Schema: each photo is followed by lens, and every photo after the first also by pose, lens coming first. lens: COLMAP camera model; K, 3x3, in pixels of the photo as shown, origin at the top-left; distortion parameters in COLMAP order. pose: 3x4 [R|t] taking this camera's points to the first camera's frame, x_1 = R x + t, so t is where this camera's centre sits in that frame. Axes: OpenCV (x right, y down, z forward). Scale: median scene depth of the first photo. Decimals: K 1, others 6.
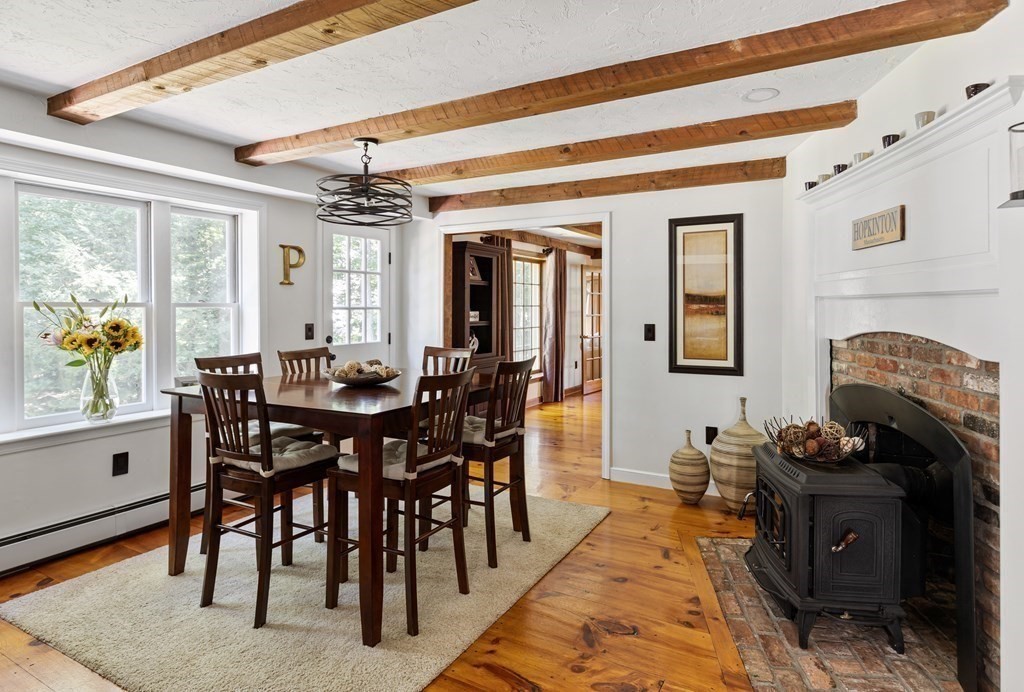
lens RADIAL K [[584.2, 0, 509.8], [0, 584.2, 305.3], [0, 0, 1]] dist [-0.000128, 0.000074]
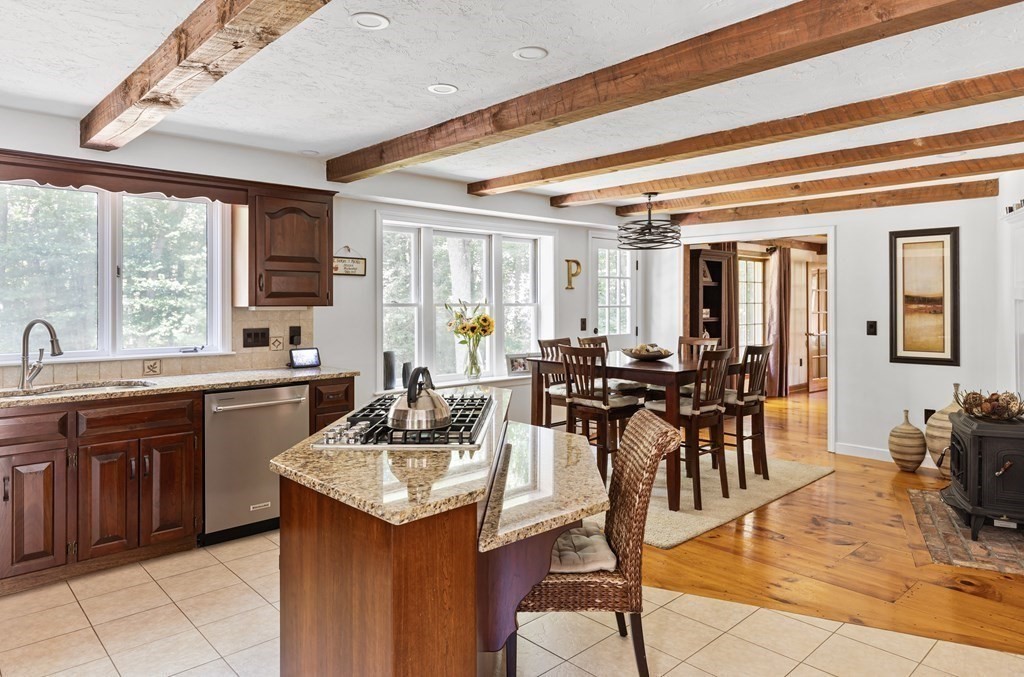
lens RADIAL K [[650.9, 0, 515.2], [0, 650.9, 296.7], [0, 0, 1]] dist [-0.004108, -0.003945]
pose [[0.956277, -0.001683, -0.292457, -0.068043], [0.000364, 0.999990, -0.004566, -0.011740], [0.292462, 0.004260, 0.956268, -0.487134]]
